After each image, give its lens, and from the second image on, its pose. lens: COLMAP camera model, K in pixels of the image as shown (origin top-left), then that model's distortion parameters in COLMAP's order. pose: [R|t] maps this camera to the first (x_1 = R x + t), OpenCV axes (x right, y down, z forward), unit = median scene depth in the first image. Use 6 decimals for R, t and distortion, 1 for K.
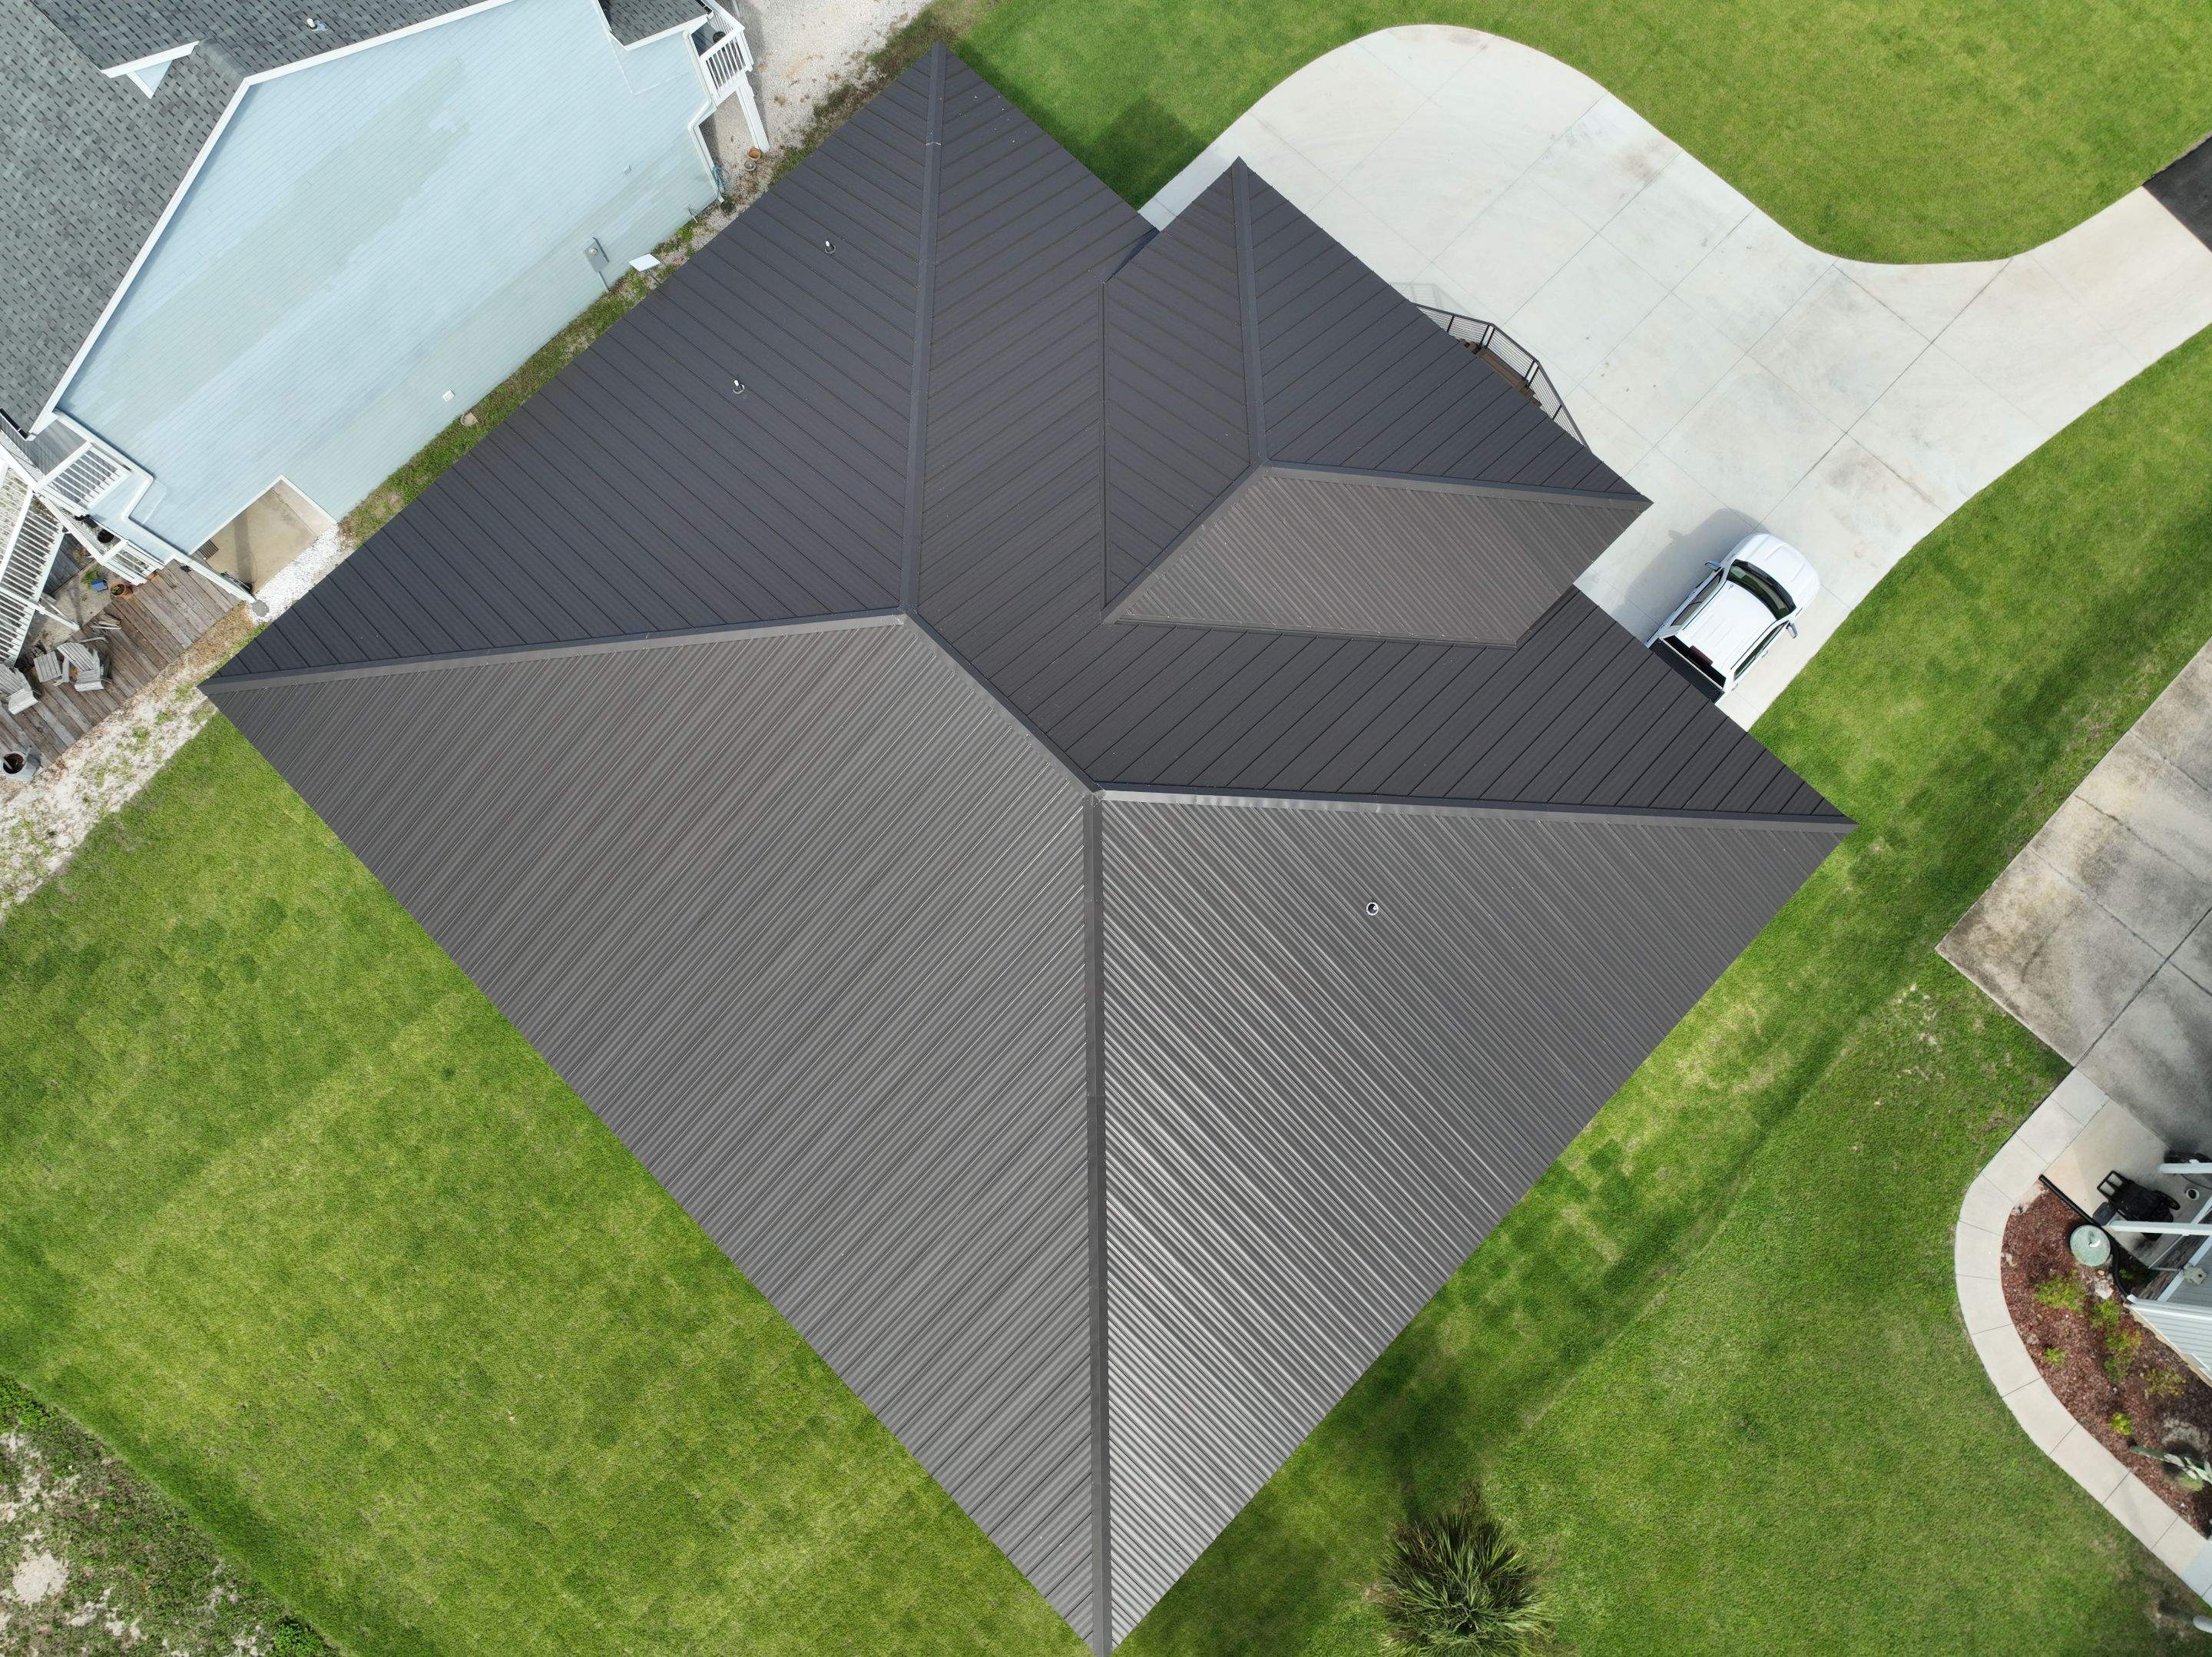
lens RADIAL K [[1622.4, 0, 1113.2], [0, 1622.4, 834.8], [0, 0, 1]] dist [-0.002235, 0.012097]
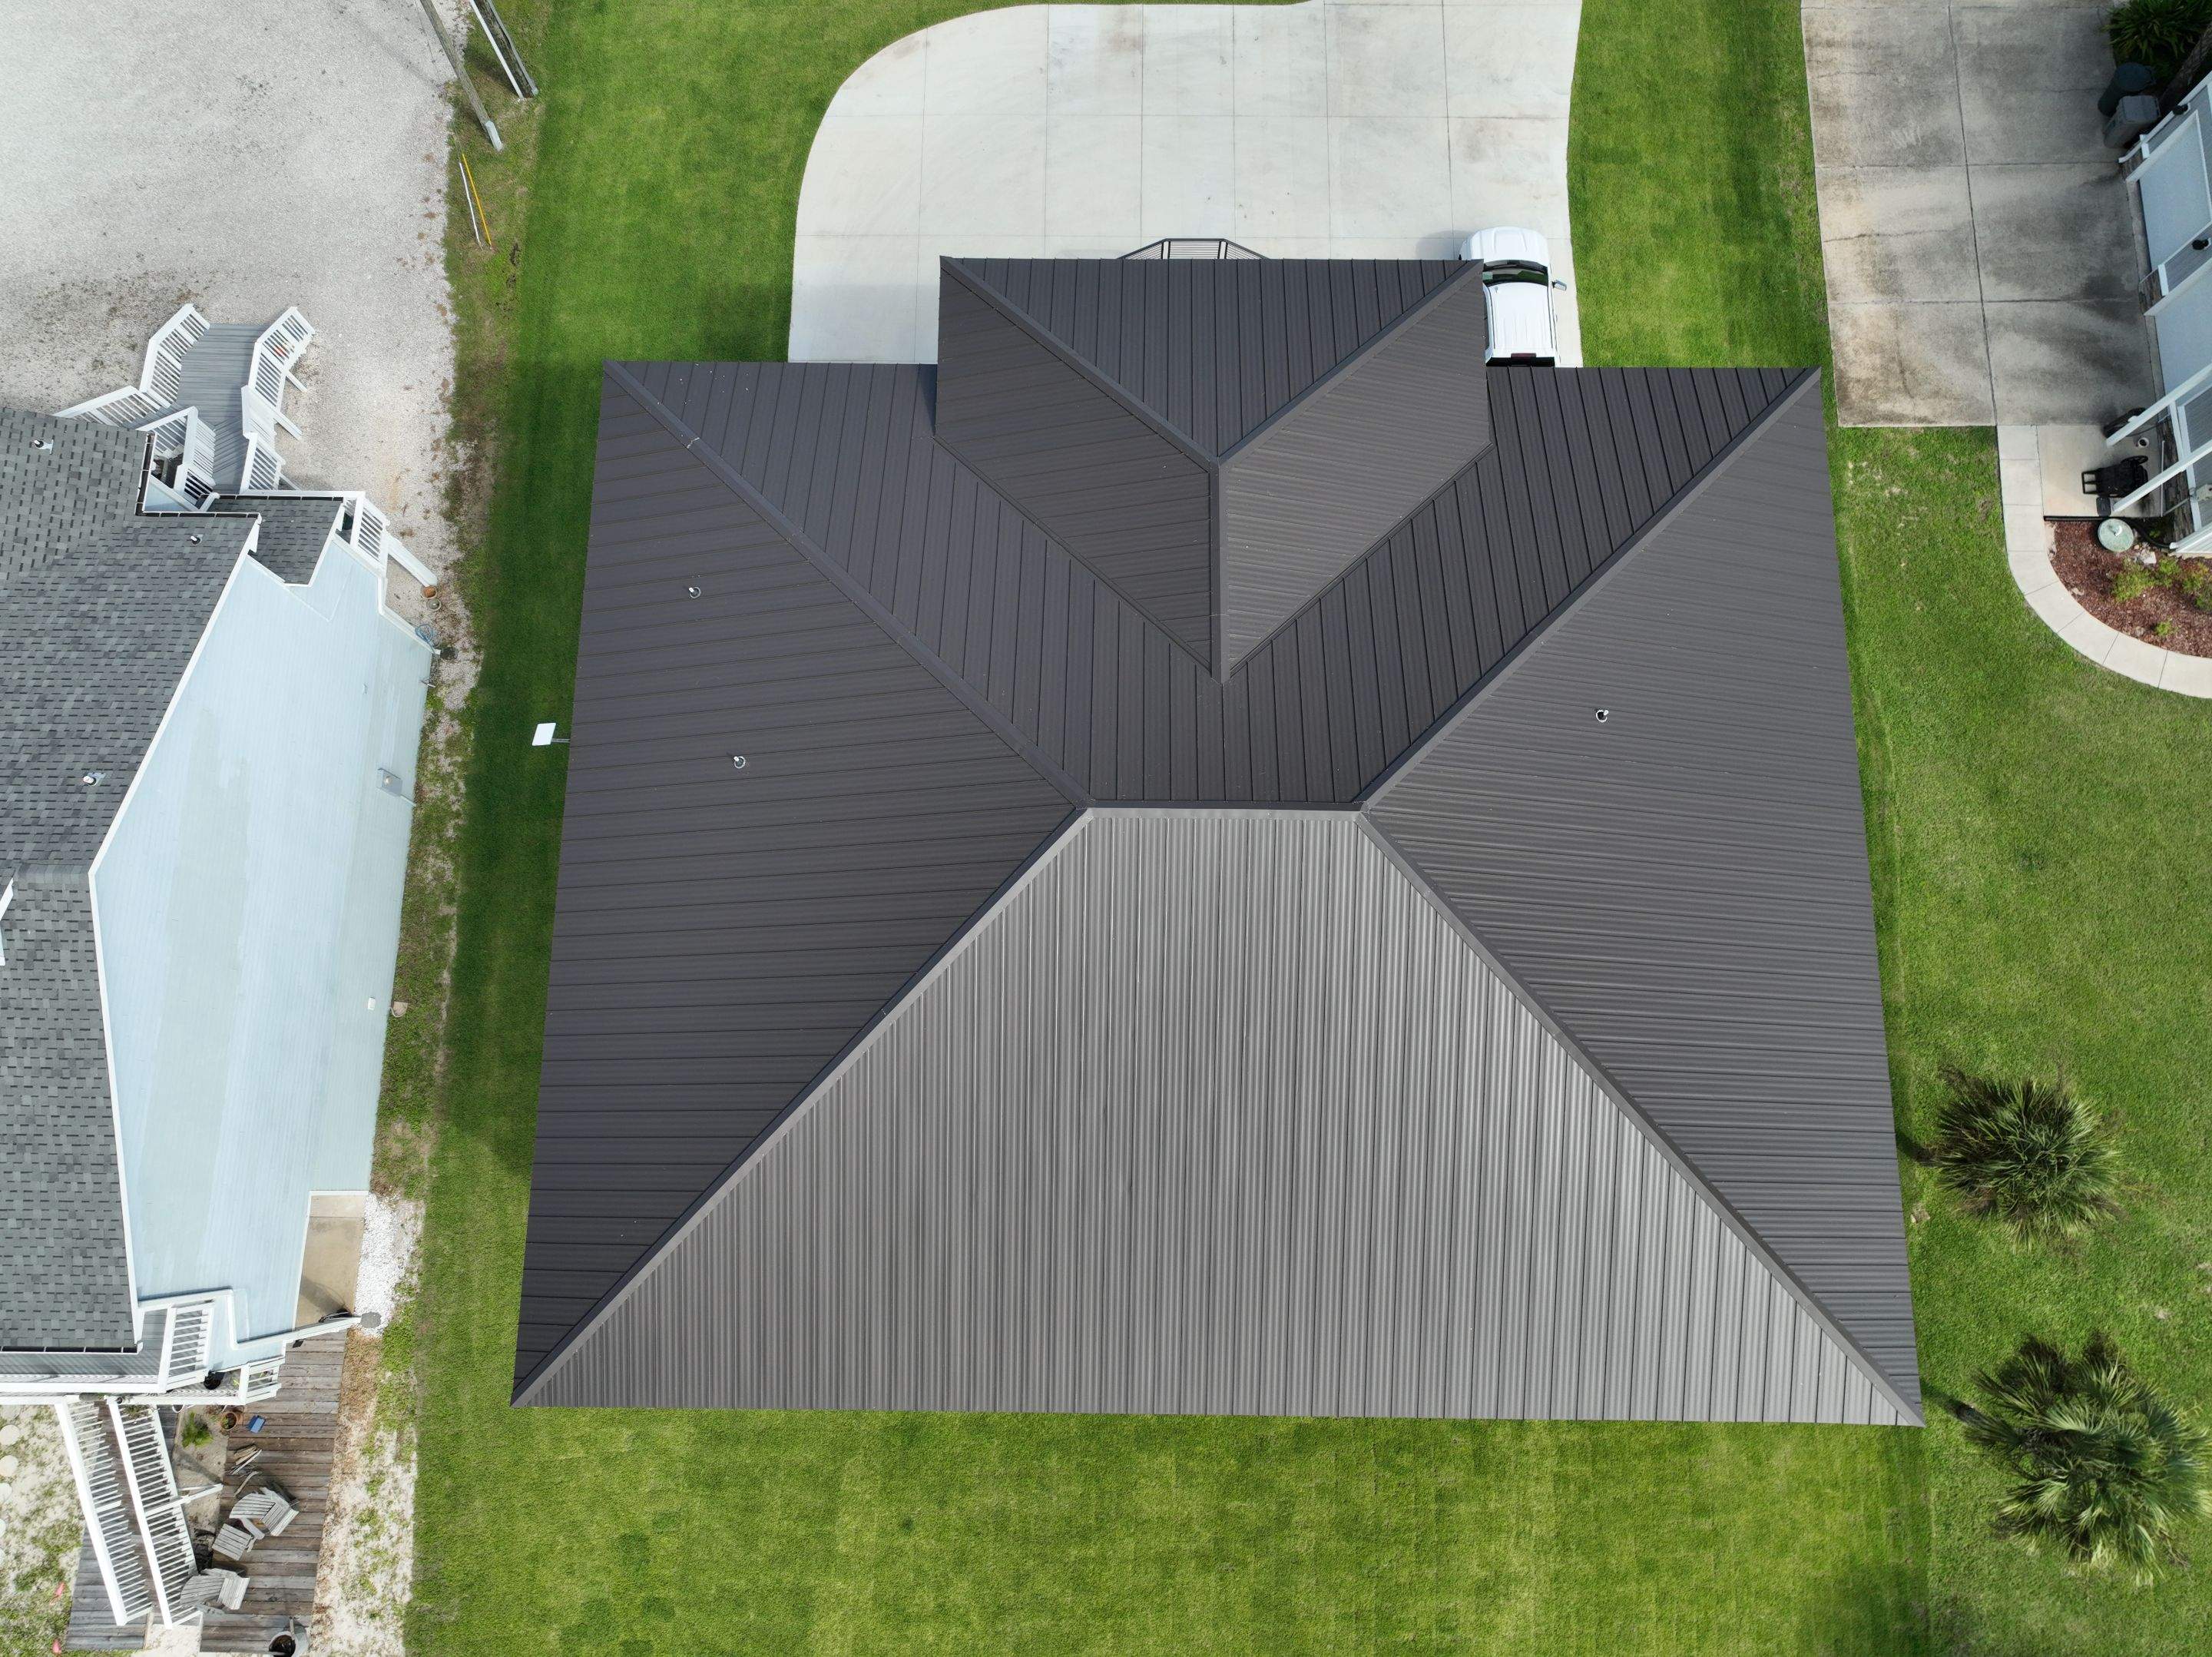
lens RADIAL K [[1622.4, 0, 1112.3], [0, 1622.4, 816.0], [0, 0, 1]] dist [-0.002235, 0.012097]
pose [[0.720942, -0.671992, 0.169323, -0.207389], [0.673139, 0.737129, 0.059358, -0.131150], [-0.164701, 0.071184, 0.983771, 0.027976]]
